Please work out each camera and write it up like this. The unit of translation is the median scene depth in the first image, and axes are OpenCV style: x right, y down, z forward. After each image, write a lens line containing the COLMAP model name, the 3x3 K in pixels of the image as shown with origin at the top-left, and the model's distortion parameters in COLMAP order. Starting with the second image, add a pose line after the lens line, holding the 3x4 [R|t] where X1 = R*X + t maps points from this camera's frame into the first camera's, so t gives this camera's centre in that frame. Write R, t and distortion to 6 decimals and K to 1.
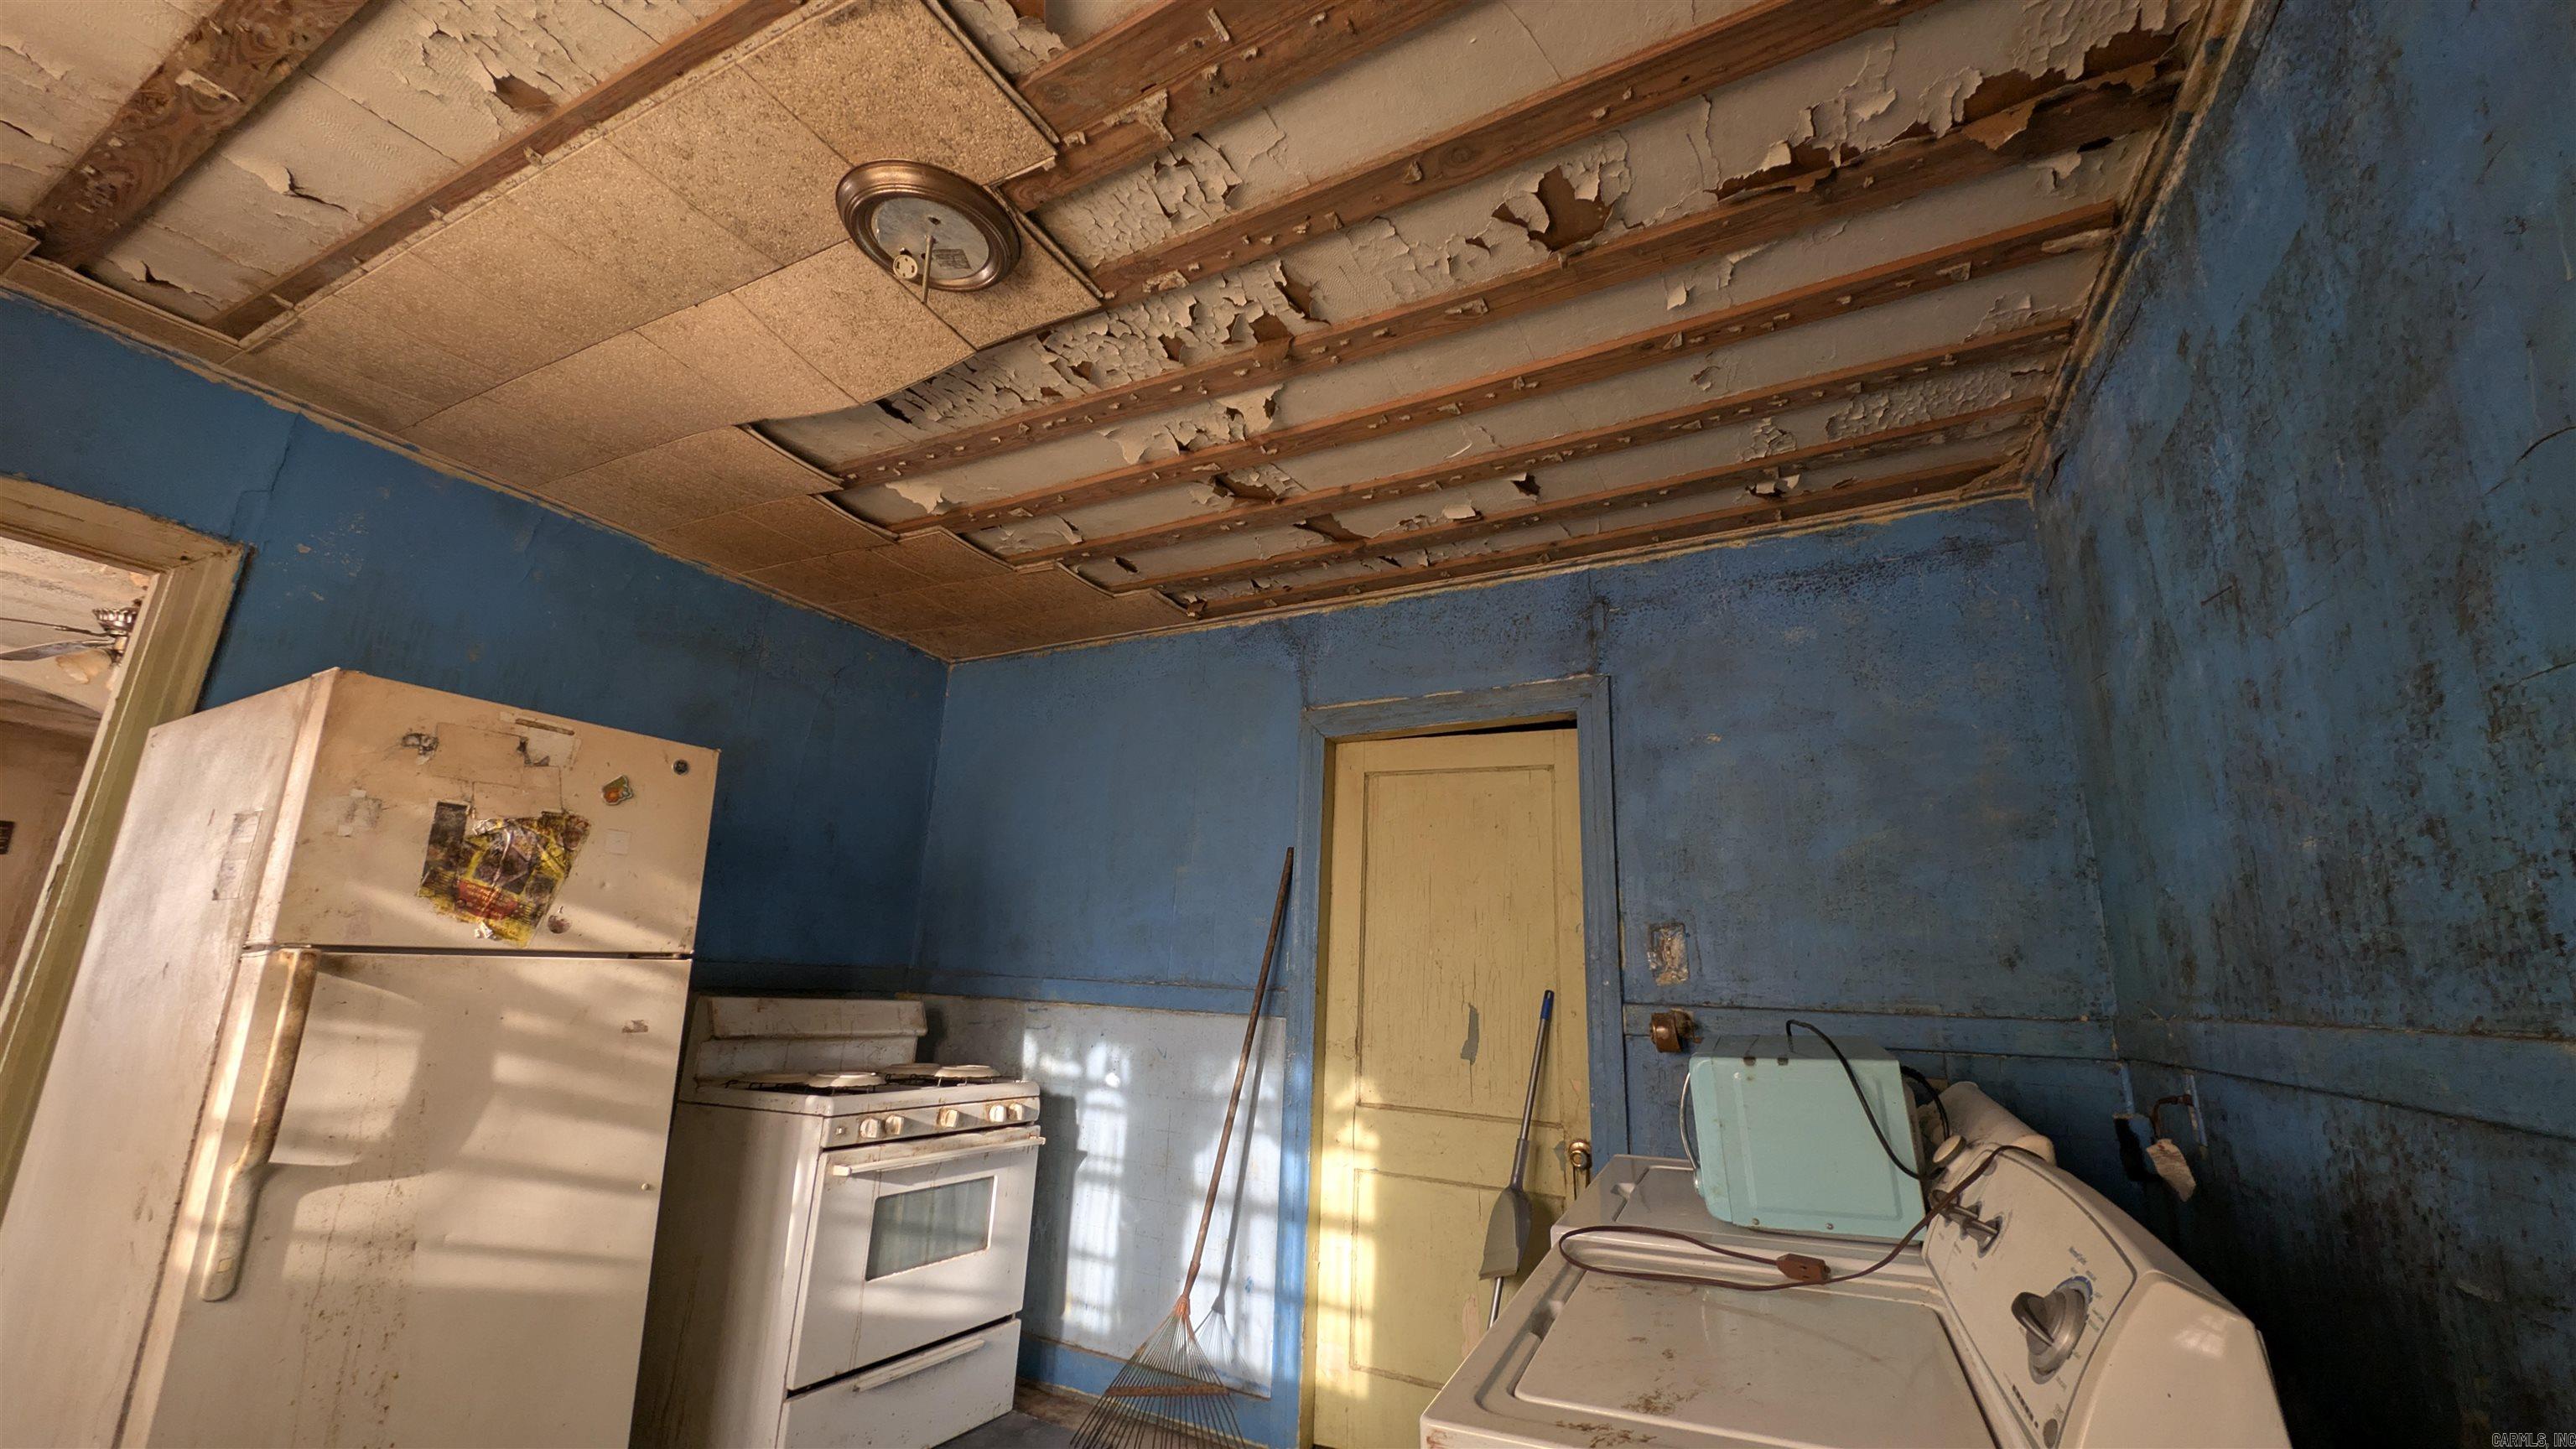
lens RADIAL K [[963.9, 0, 1290.5], [0, 963.9, 728.1], [0, 0, 1]] dist [0.019522, -0.008732]
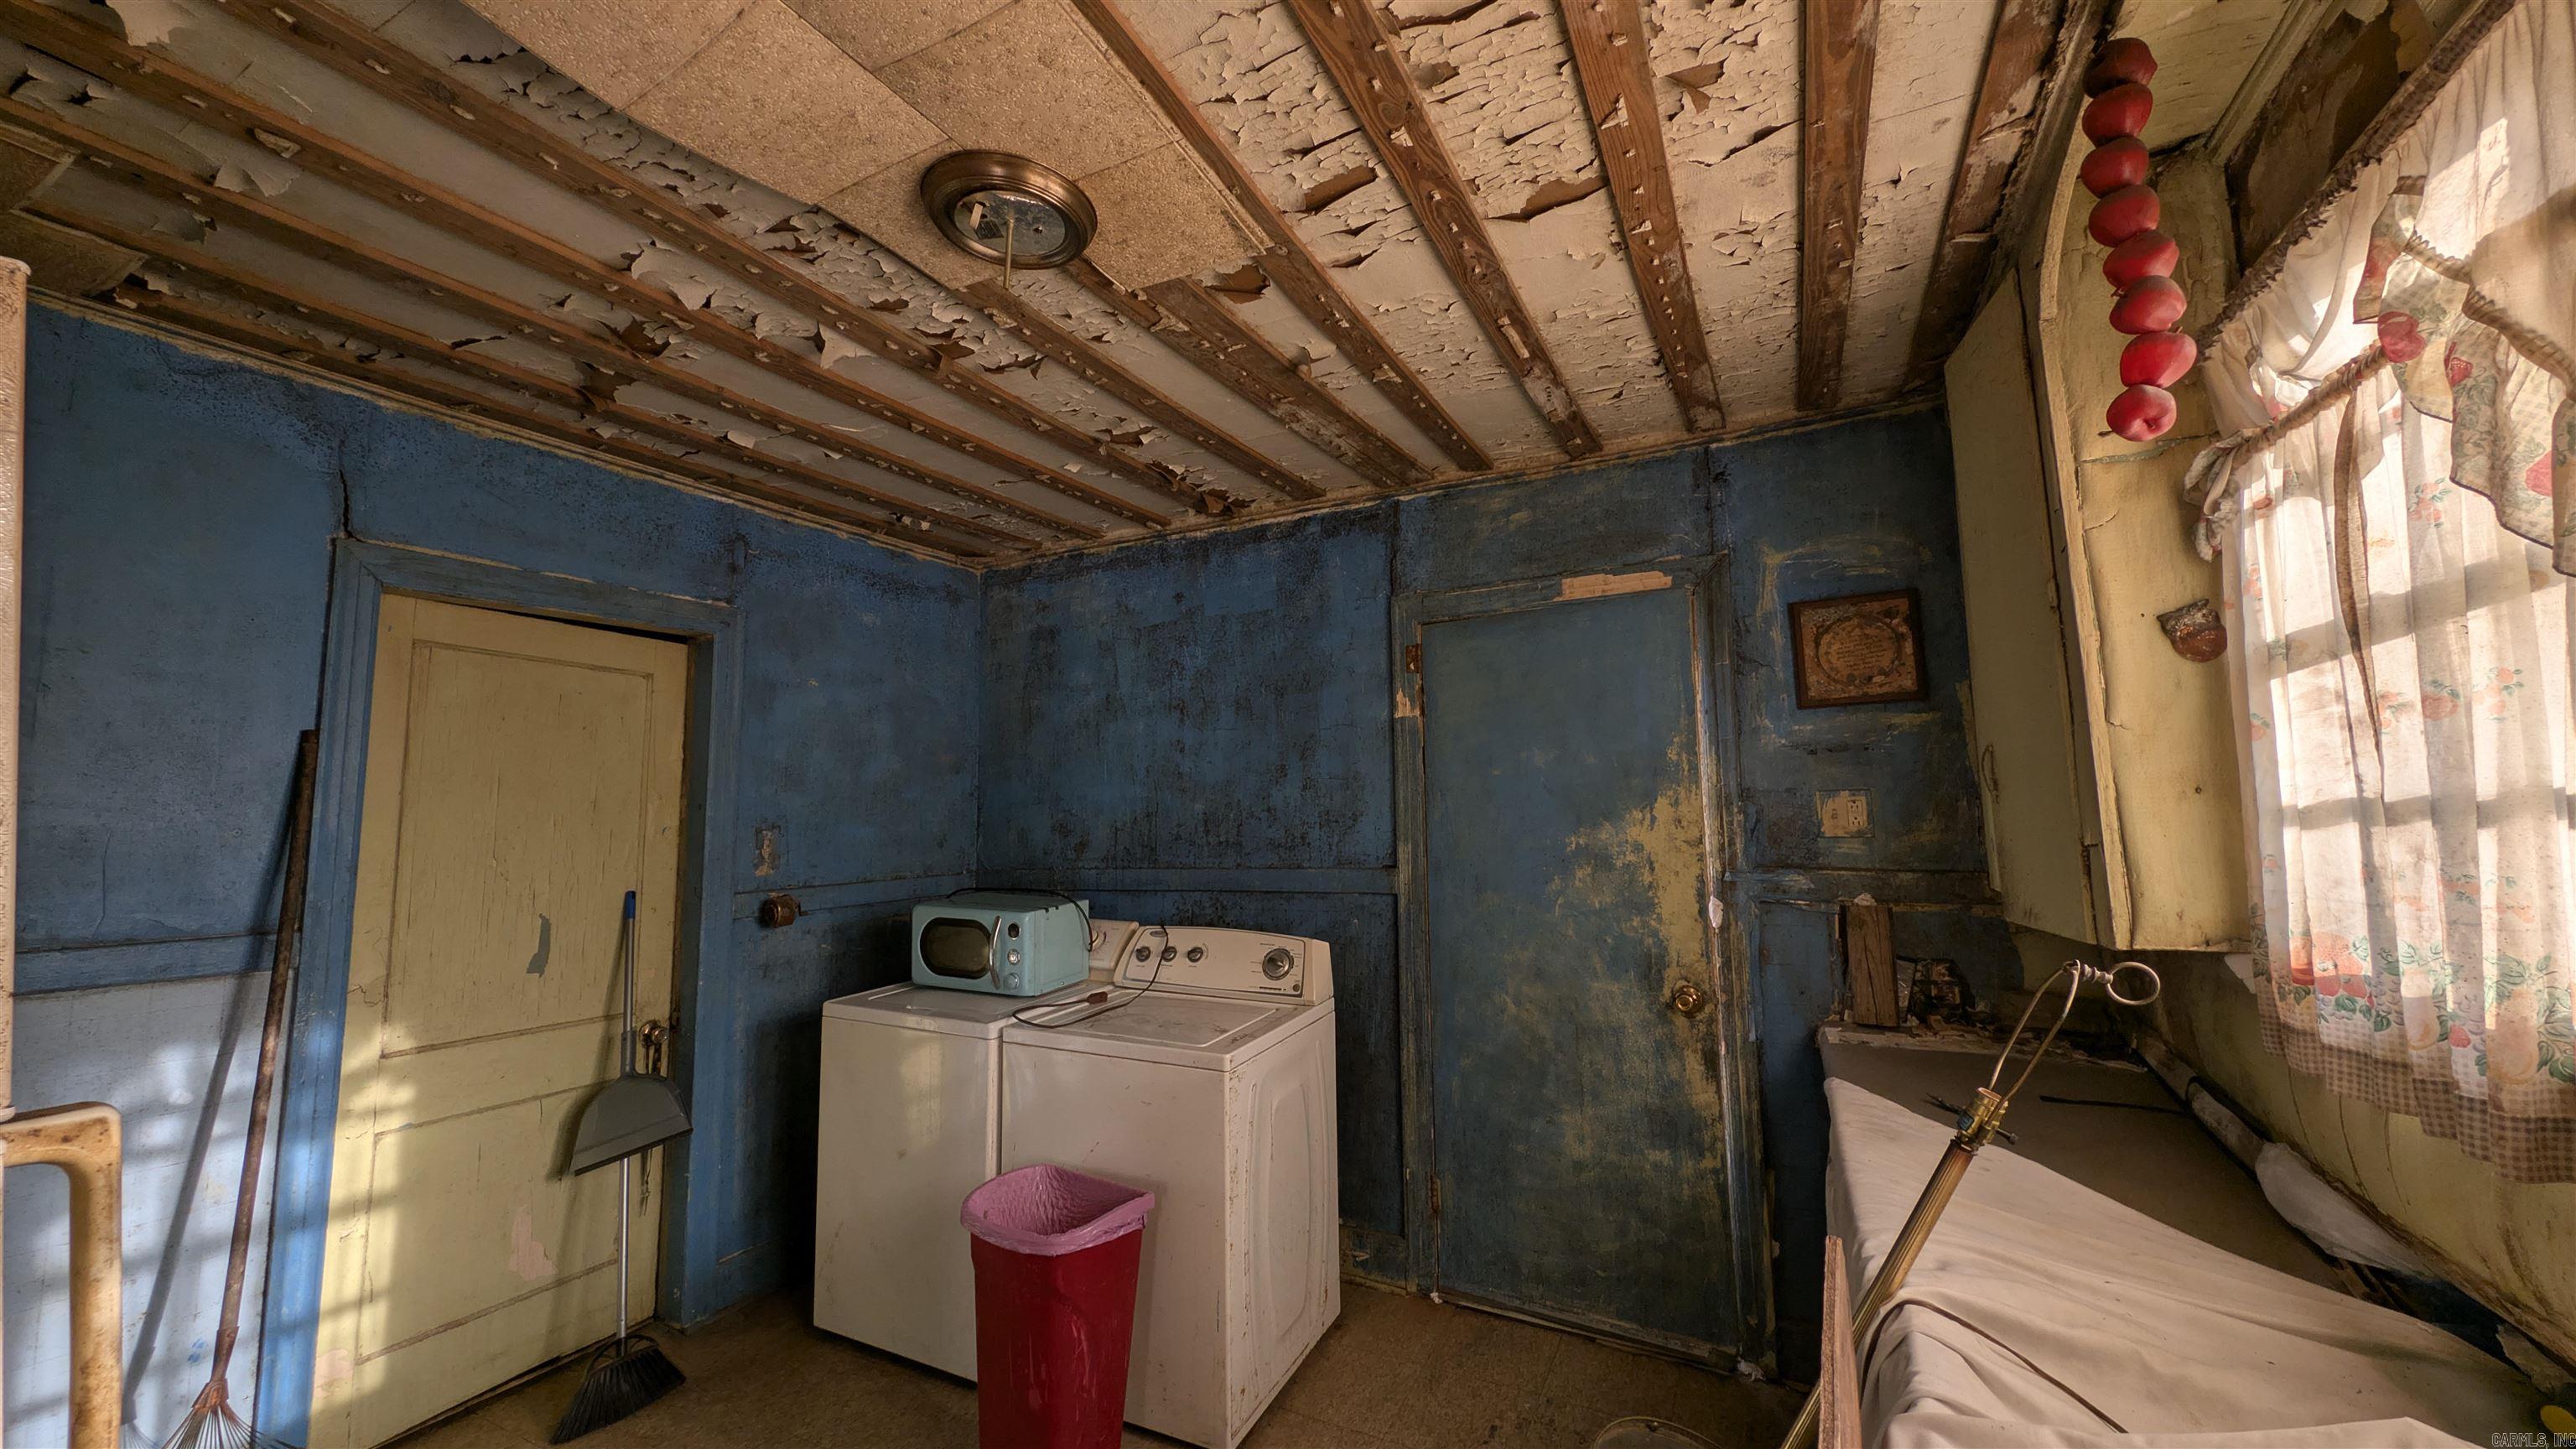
lens RADIAL K [[963.9, 0, 1290.5], [0, 963.9, 728.1], [0, 0, 1]] dist [0.019522, -0.008732]
pose [[-0.011084, 0.061414, 0.998051, -0.798874], [-0.226422, 0.972033, -0.062328, 0.005398], [-0.973966, -0.226672, 0.003131, 0.347132]]
